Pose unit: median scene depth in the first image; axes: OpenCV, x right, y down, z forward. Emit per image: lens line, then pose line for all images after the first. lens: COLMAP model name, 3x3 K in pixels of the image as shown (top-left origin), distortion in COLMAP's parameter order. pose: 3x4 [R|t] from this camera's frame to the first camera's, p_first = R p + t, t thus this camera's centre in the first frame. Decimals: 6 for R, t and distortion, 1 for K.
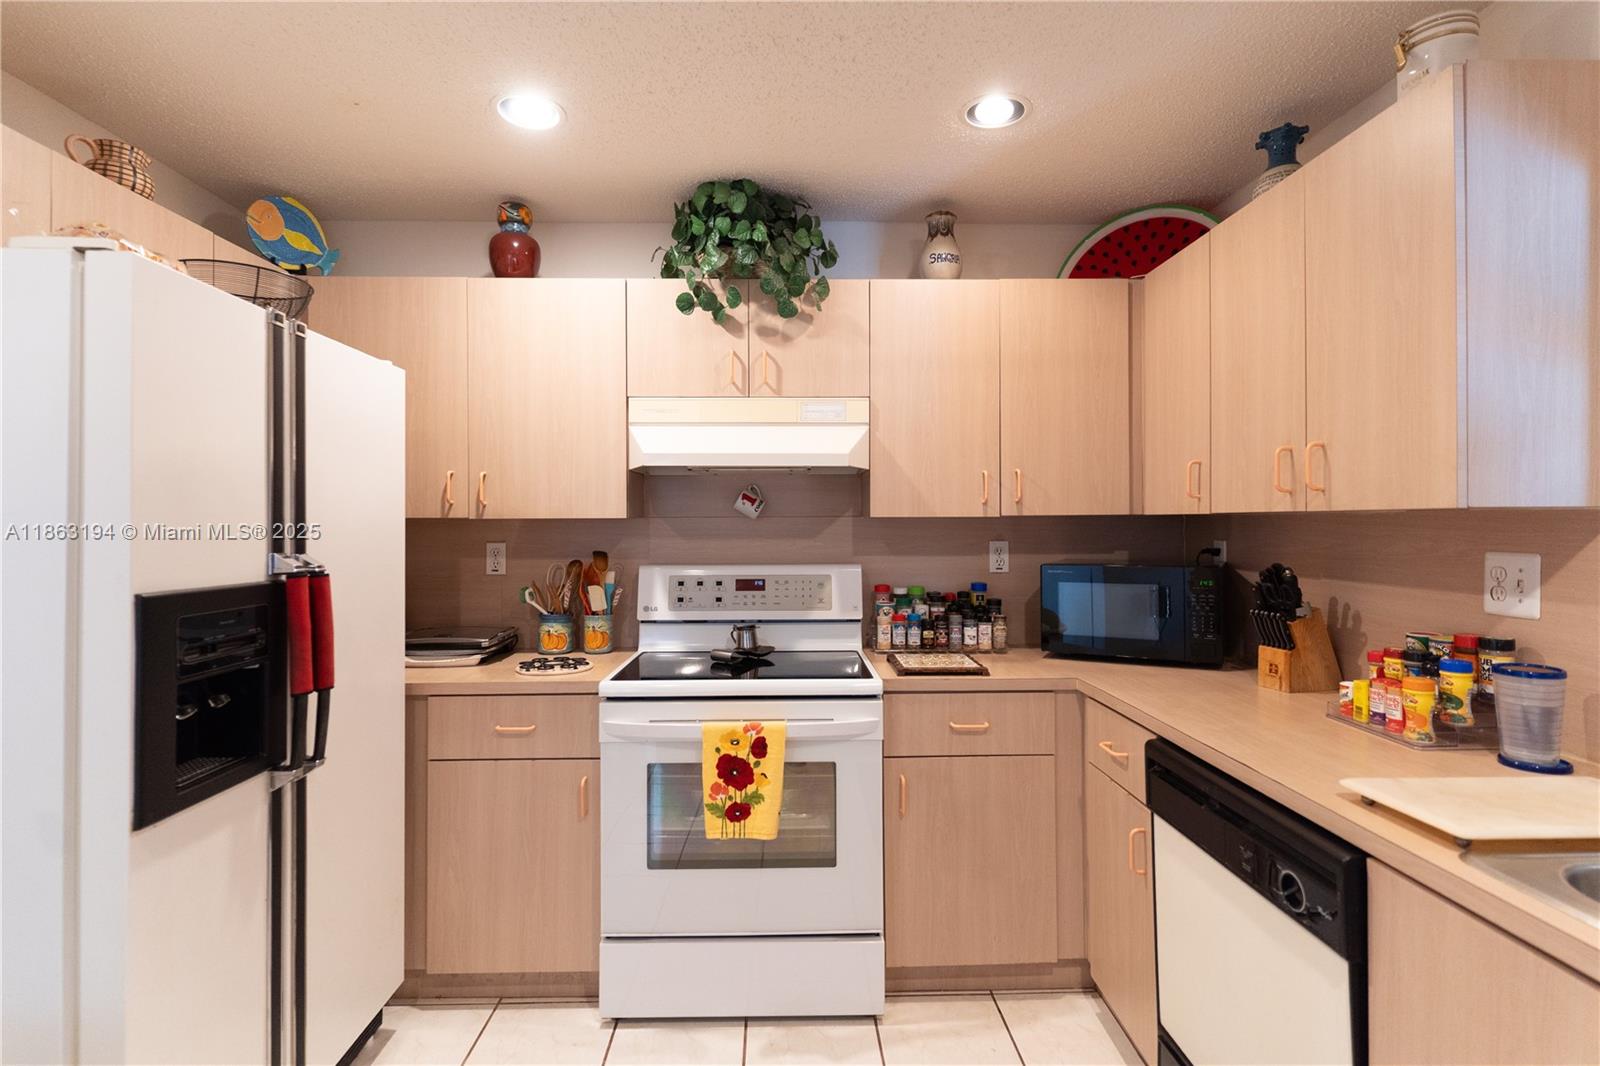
lens RADIAL K [[785.6, 0, 802.2], [0, 785.6, 514.6], [0, 0, 1]] dist [-0.002249, 0.000095]
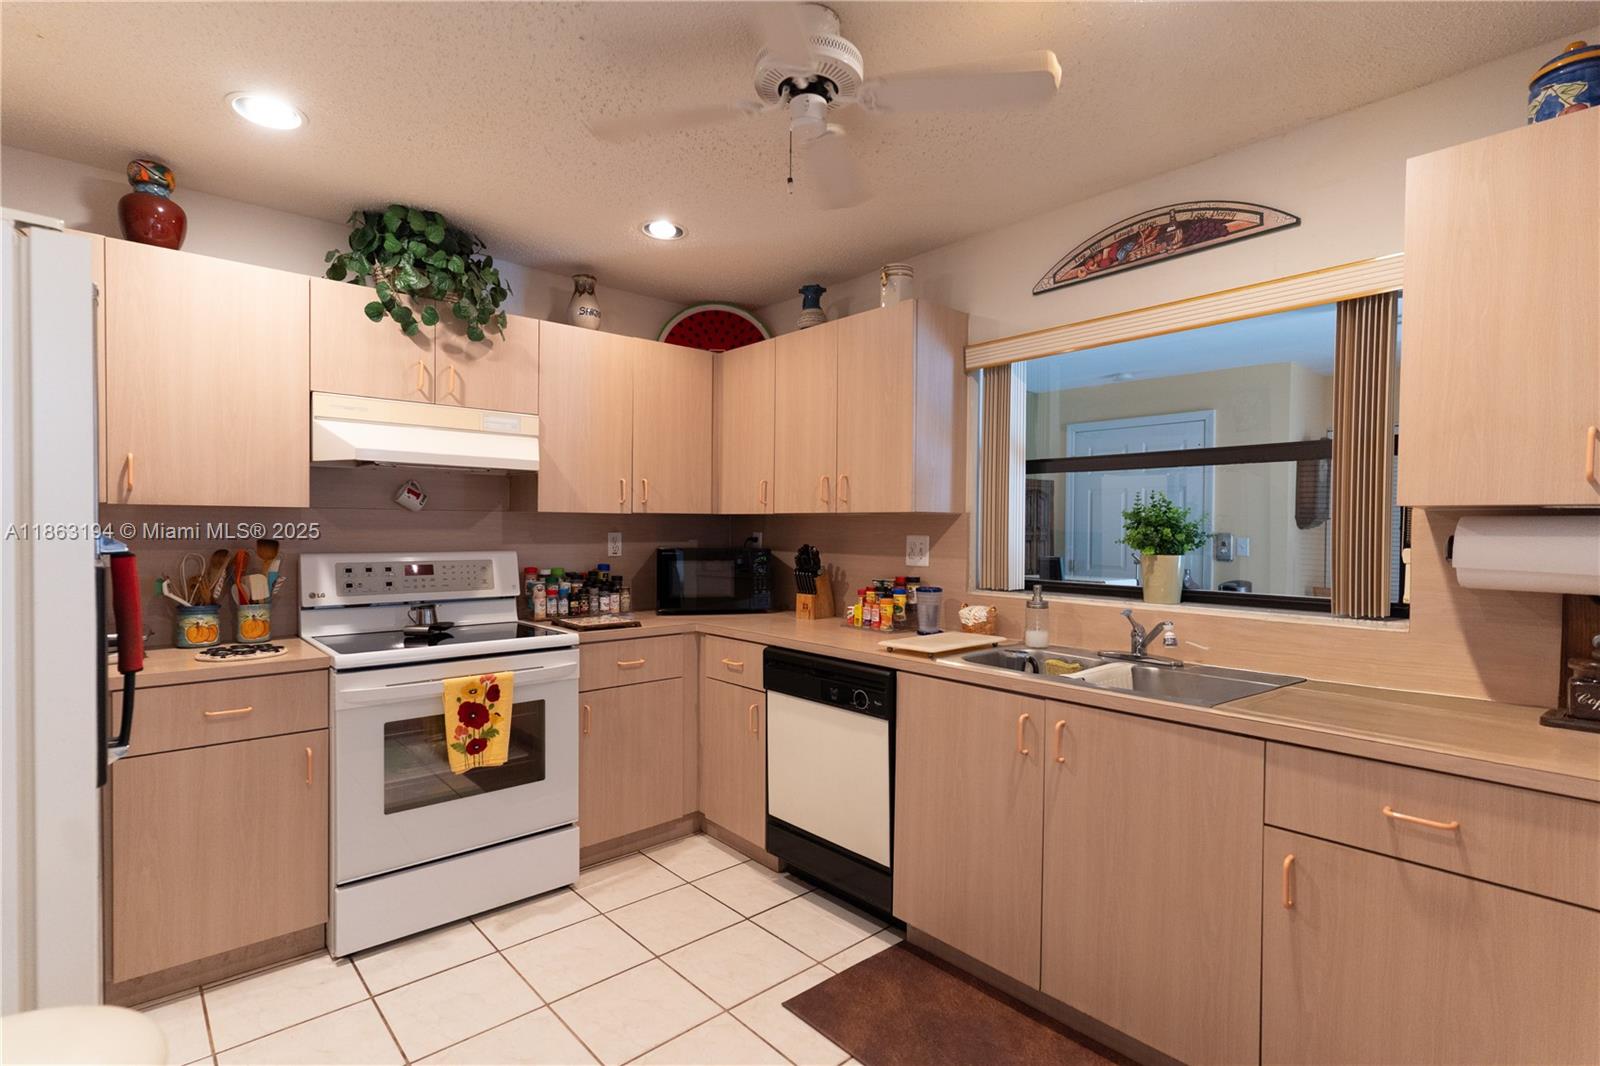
lens RADIAL K [[763.4, 0, 800.0], [0, 763.4, 533.0], [0, 0, 1]] dist [0.001354, 0.000272]
pose [[0.761349, 0.003978, 0.648331, -0.388322], [-0.016788, 0.999767, 0.013581, 0.013707], [-0.648125, -0.021224, 0.761238, -0.195647]]
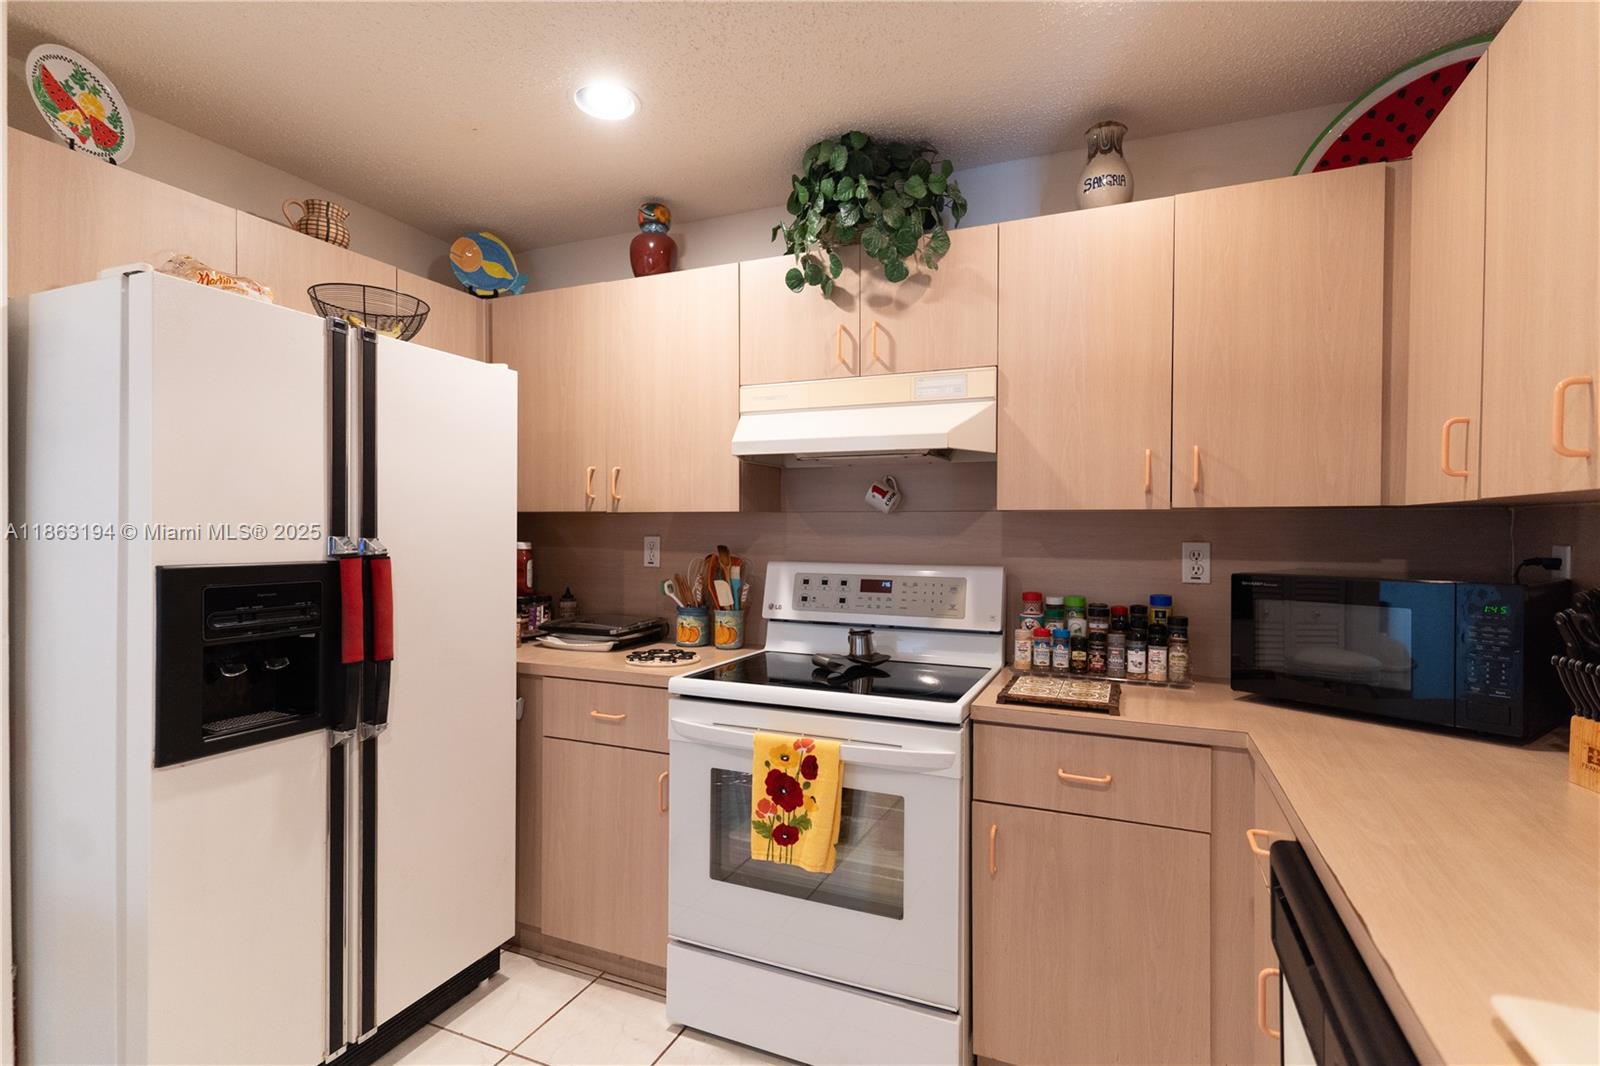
lens RADIAL K [[763.4, 0, 800.0], [0, 763.4, 533.0], [0, 0, 1]] dist [0.001354, 0.000272]
pose [[0.907031, 0.010288, -0.420939, 0.242466], [-0.003310, 0.999845, 0.017305, 0.014511], [0.421051, -0.014303, 0.906924, 0.179654]]
